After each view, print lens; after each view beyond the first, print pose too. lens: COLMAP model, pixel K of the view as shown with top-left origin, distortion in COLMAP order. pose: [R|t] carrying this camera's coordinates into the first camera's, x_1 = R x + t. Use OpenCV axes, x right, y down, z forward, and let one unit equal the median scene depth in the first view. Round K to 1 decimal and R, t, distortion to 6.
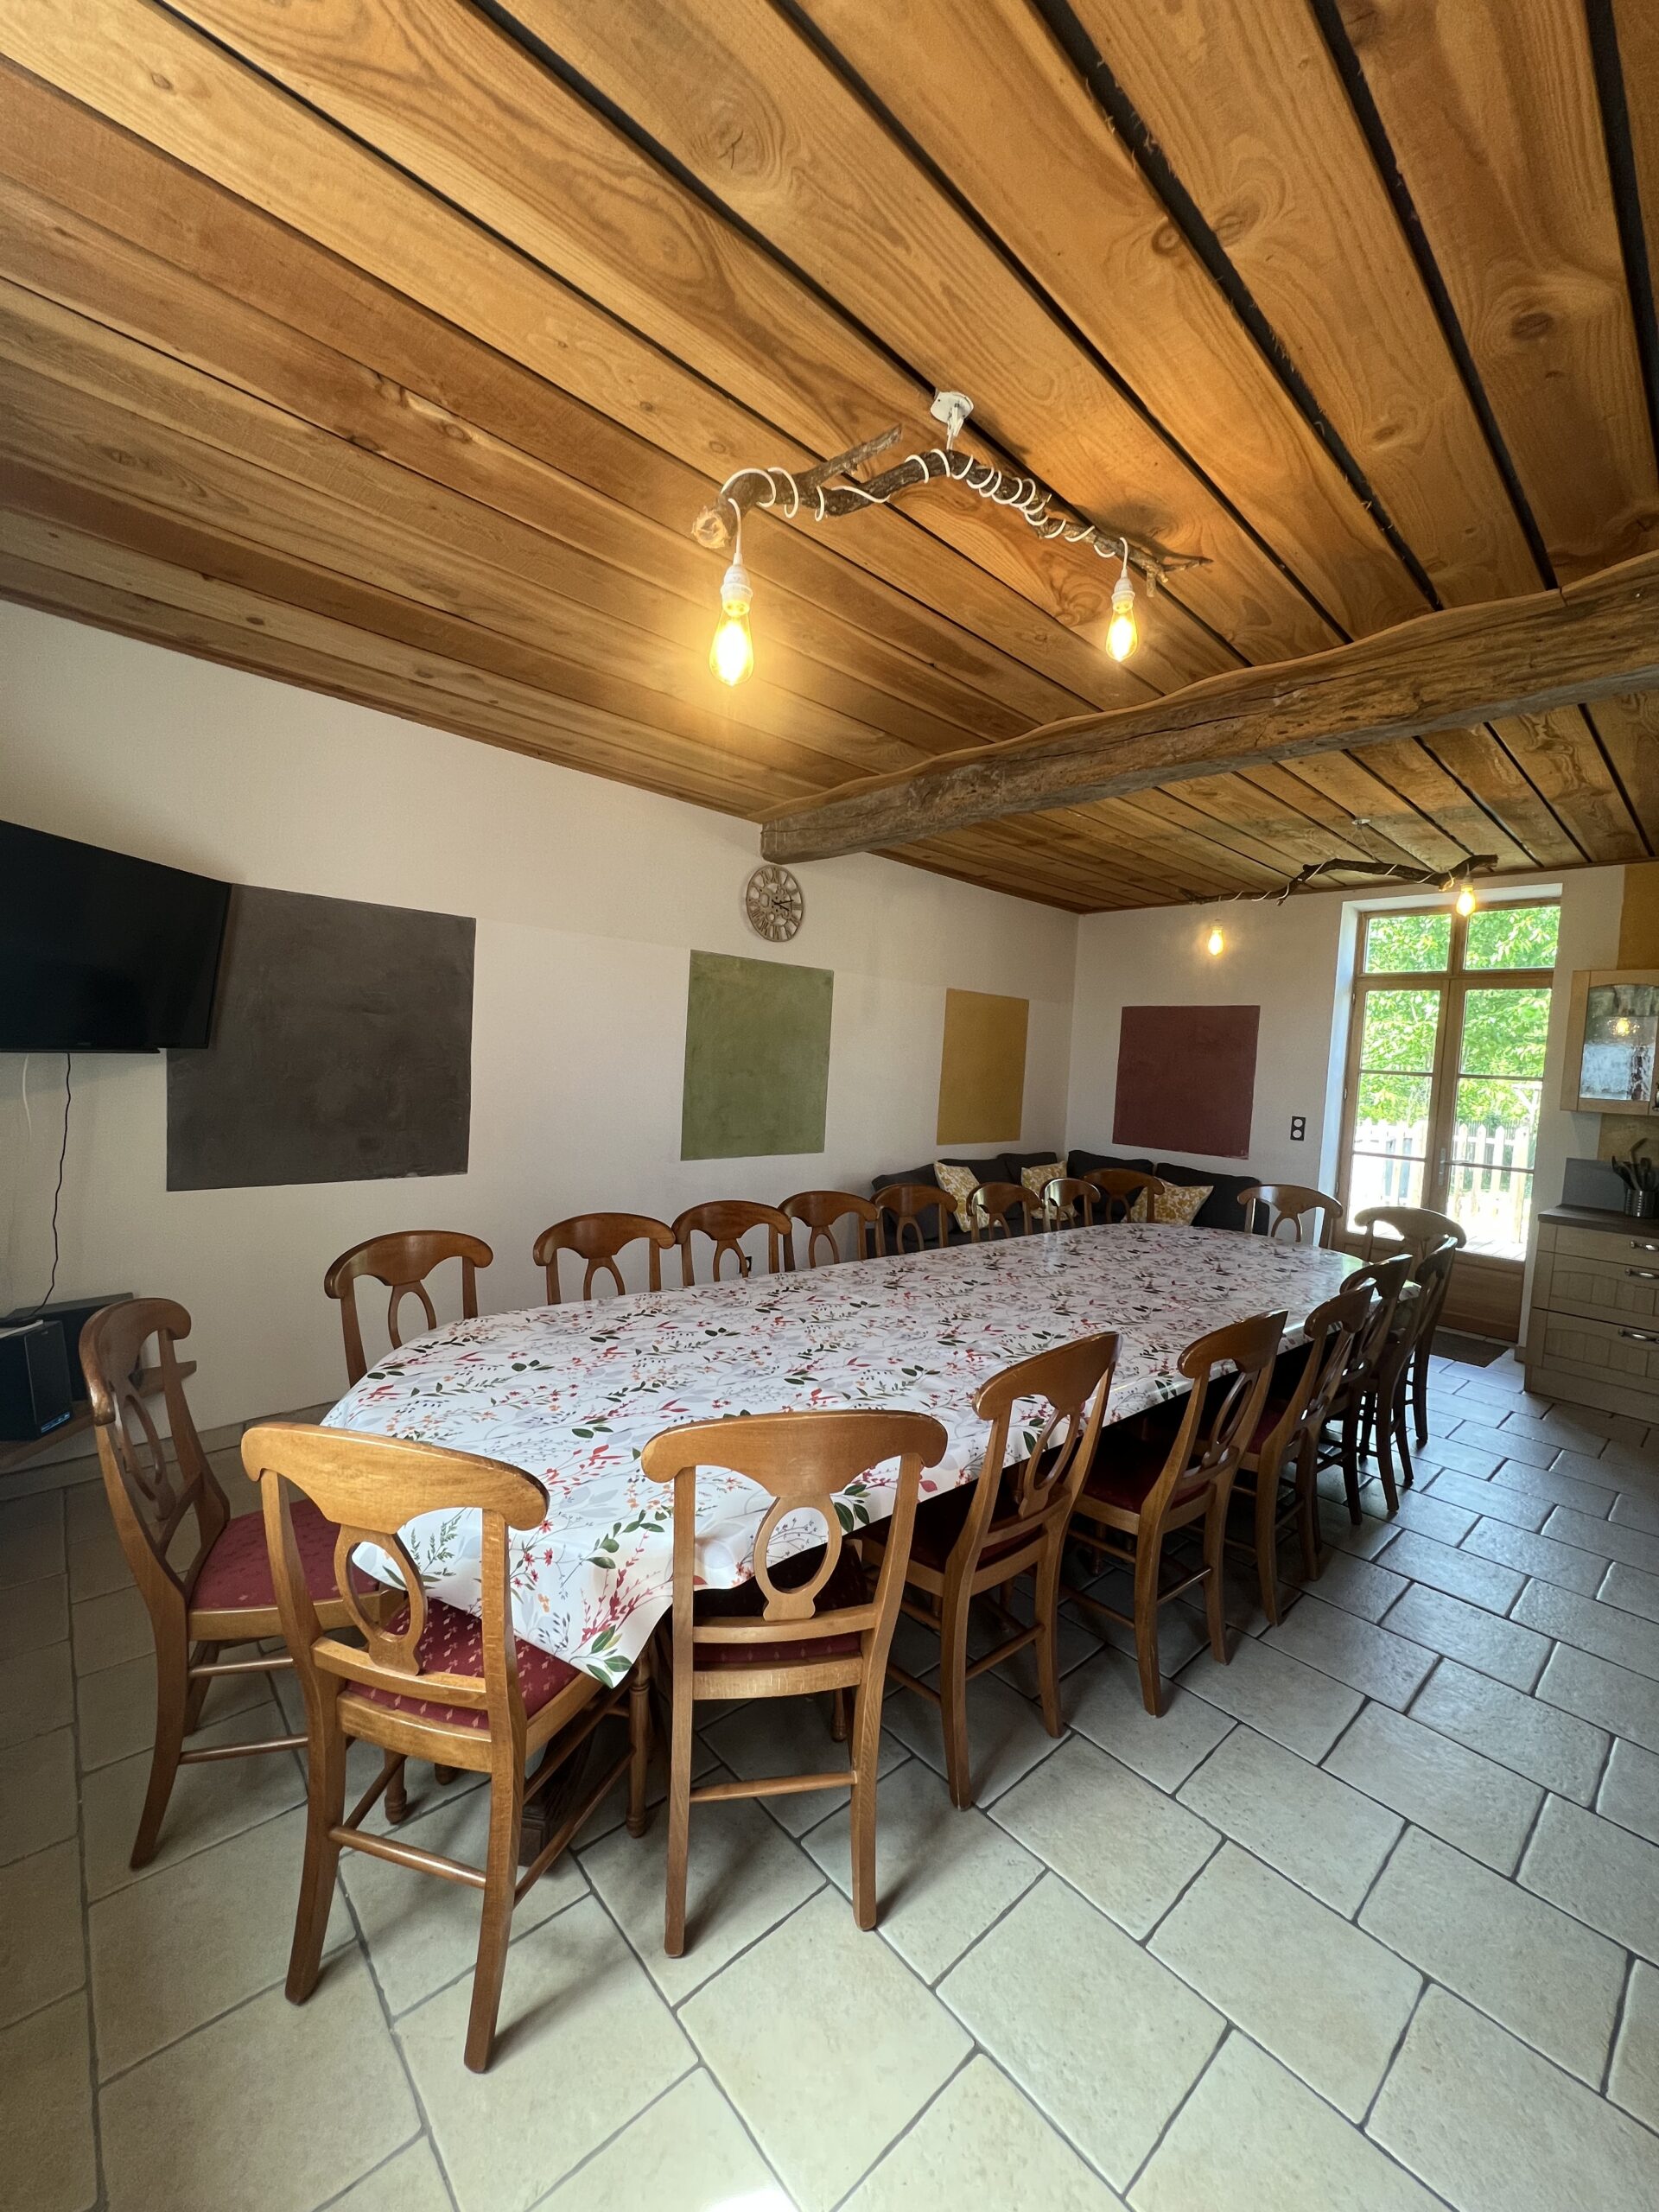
lens RADIAL K [[882.5, 0, 820.6], [0, 882.5, 1099.5], [0, 0, 1]] dist [-0.002119, -0.000400]
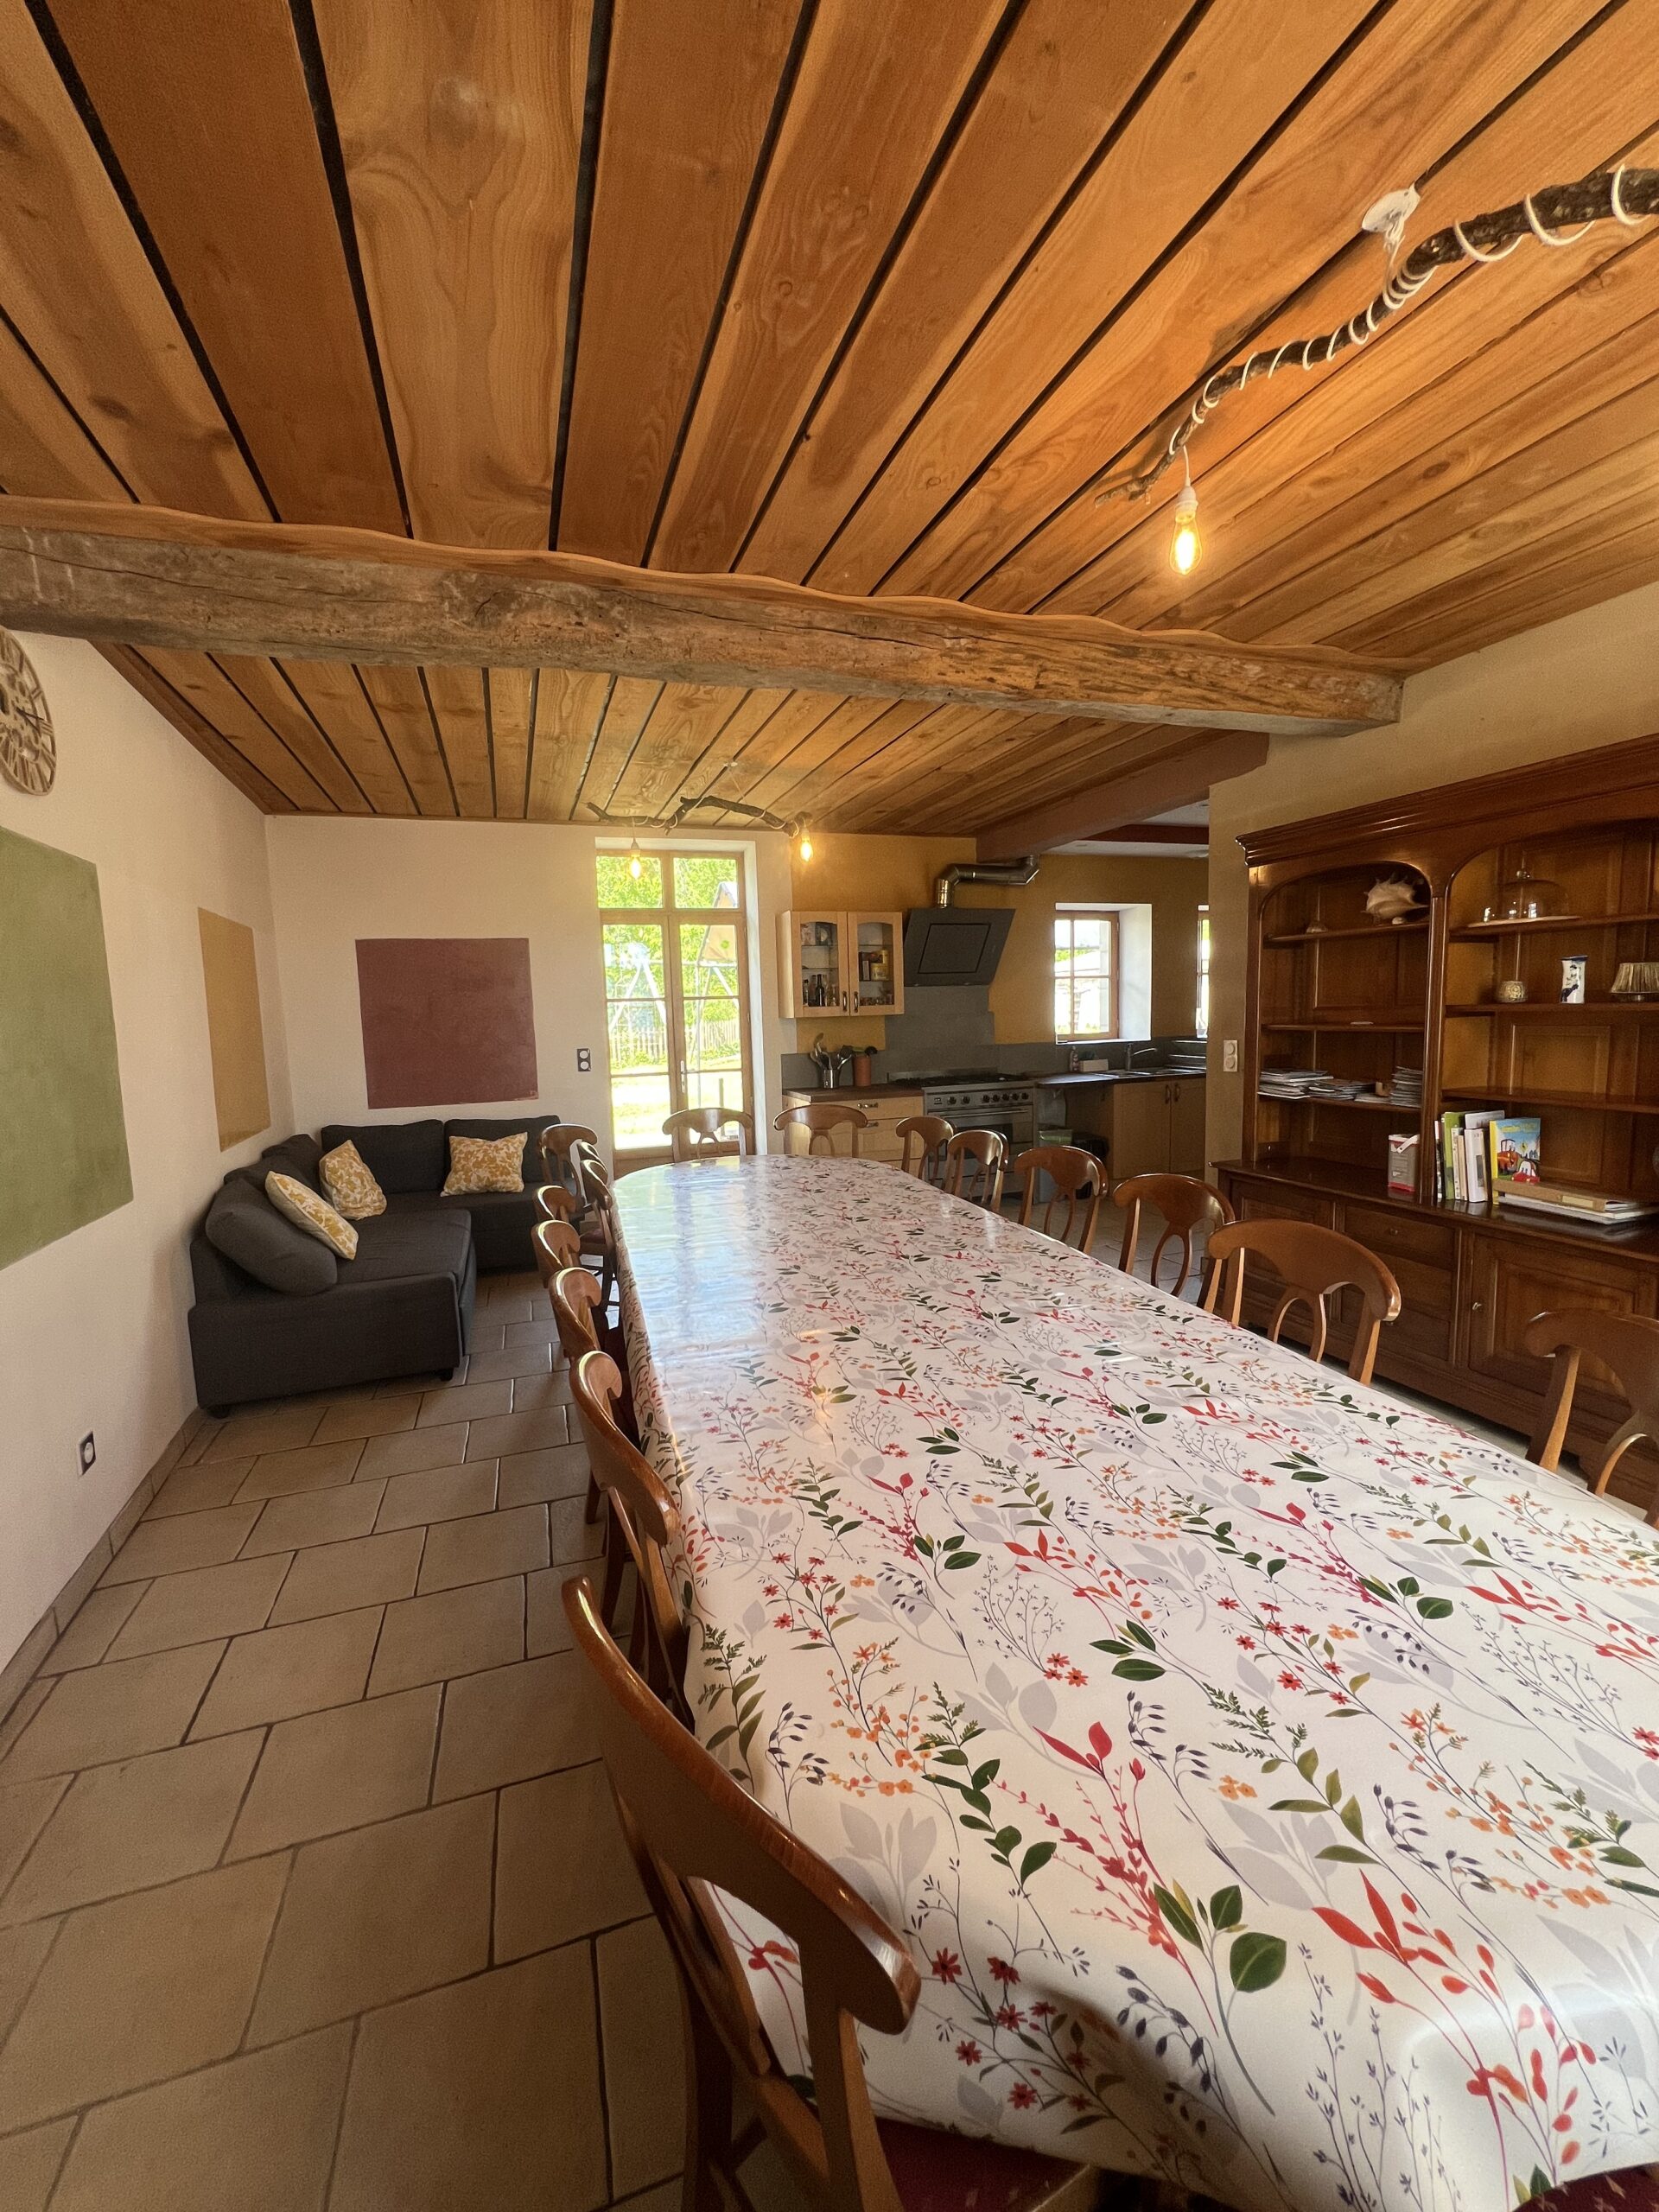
lens RADIAL K [[882.5, 0, 820.6], [0, 882.5, 1099.5], [0, 0, 1]] dist [-0.002119, -0.000400]
pose [[0.393444, -0.158788, 0.905532, -0.428547], [0.099446, 0.986543, 0.129785, -0.041294], [-0.913954, 0.038989, 0.403940, 0.519010]]
